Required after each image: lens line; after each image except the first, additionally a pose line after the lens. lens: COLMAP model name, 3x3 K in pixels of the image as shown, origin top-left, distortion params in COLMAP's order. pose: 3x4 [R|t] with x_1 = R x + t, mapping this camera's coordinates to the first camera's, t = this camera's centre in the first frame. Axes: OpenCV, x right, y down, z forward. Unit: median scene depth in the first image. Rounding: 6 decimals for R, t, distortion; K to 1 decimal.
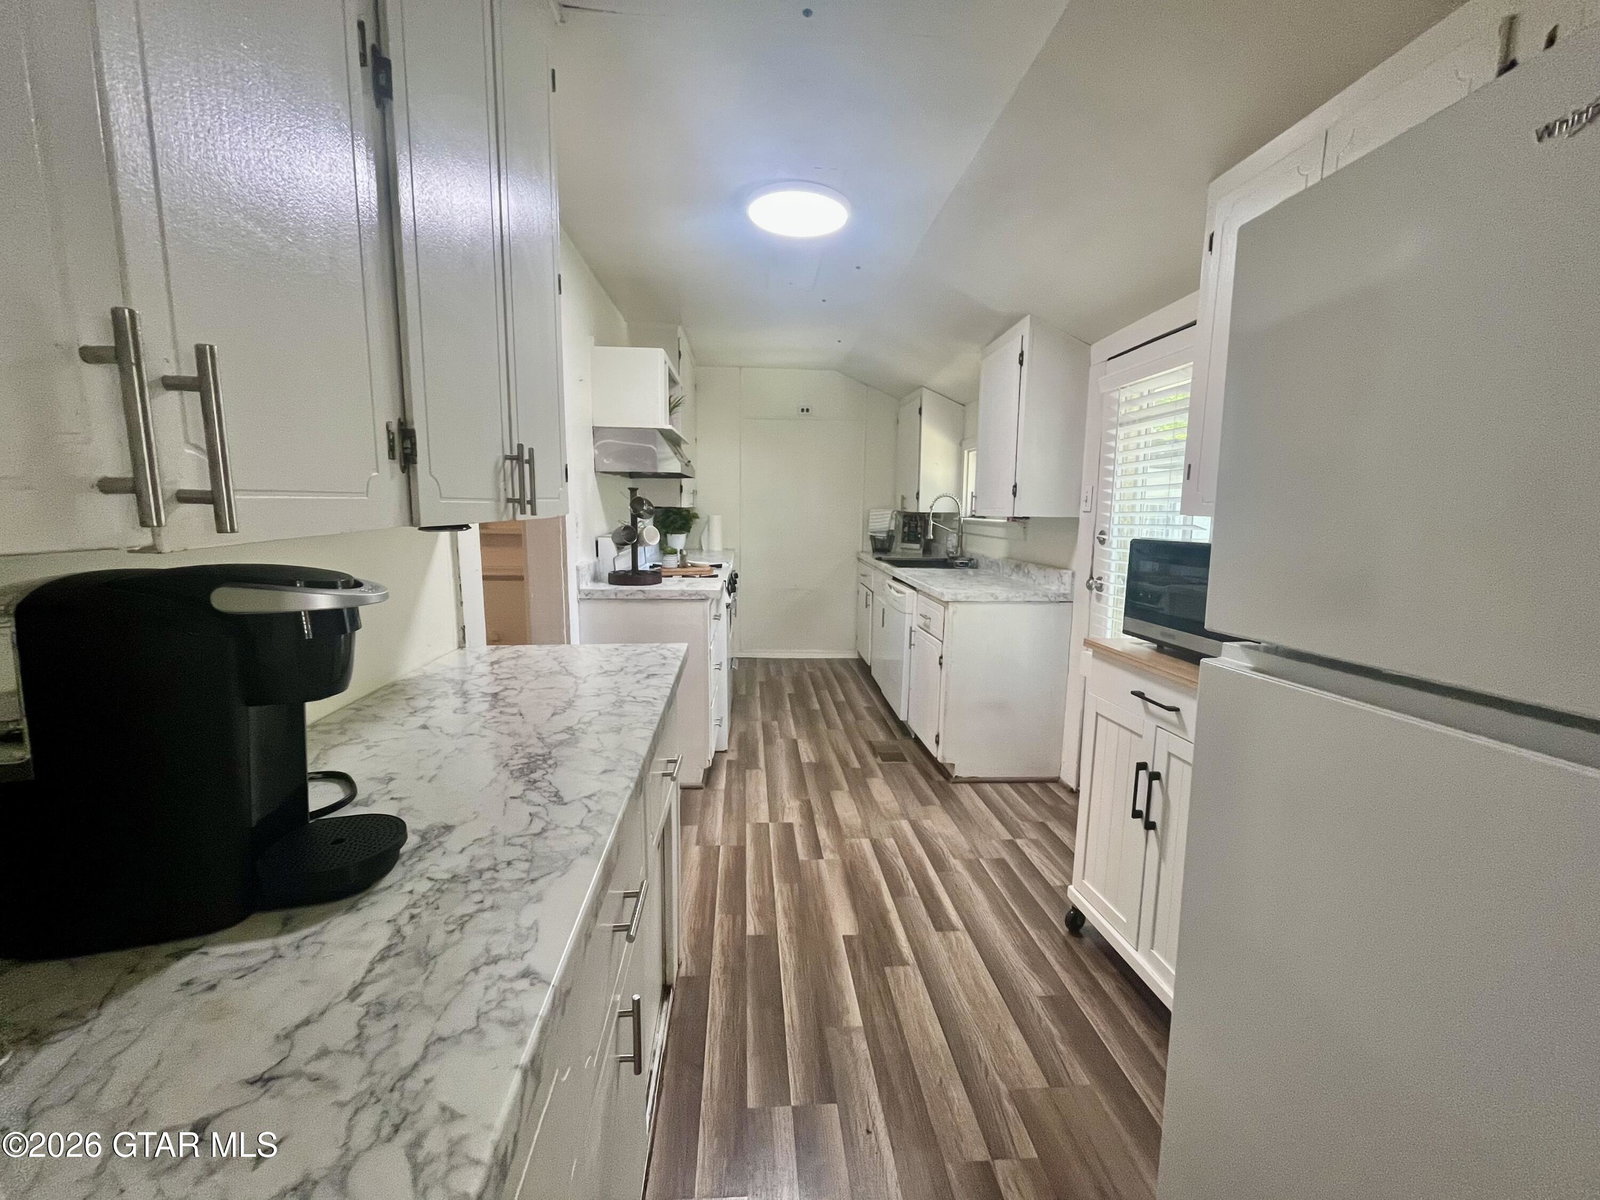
lens RADIAL K [[651.2, 0, 799.1], [0, 651.2, 595.3], [0, 0, 1]] dist [-0.002180, -0.000128]
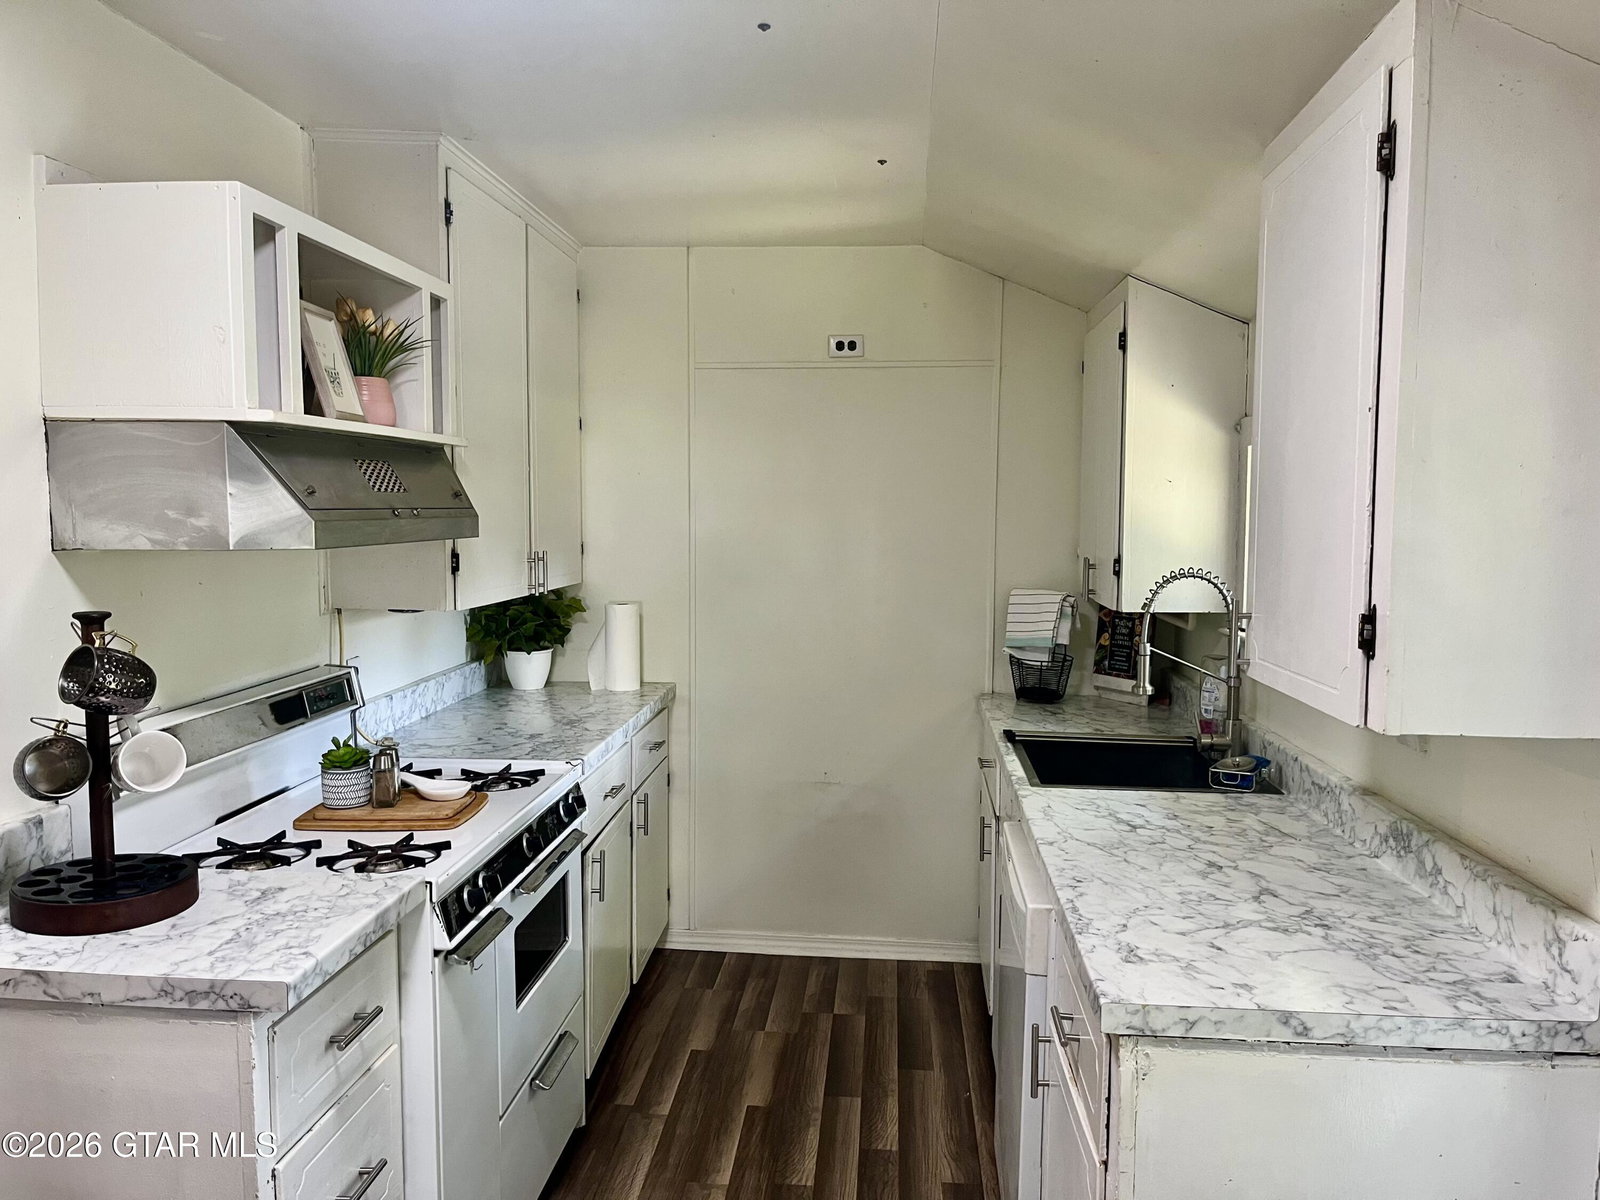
lens RADIAL K [[1211.5, 0, 803.3], [0, 1211.5, 602.0], [0, 0, 1]] dist [0.059130, -0.067806]
pose [[0.988107, 0.006145, -0.153647, 0.127718], [-0.015714, 0.998006, -0.061139, -0.100344], [0.152965, 0.062826, 0.986233, 0.333024]]
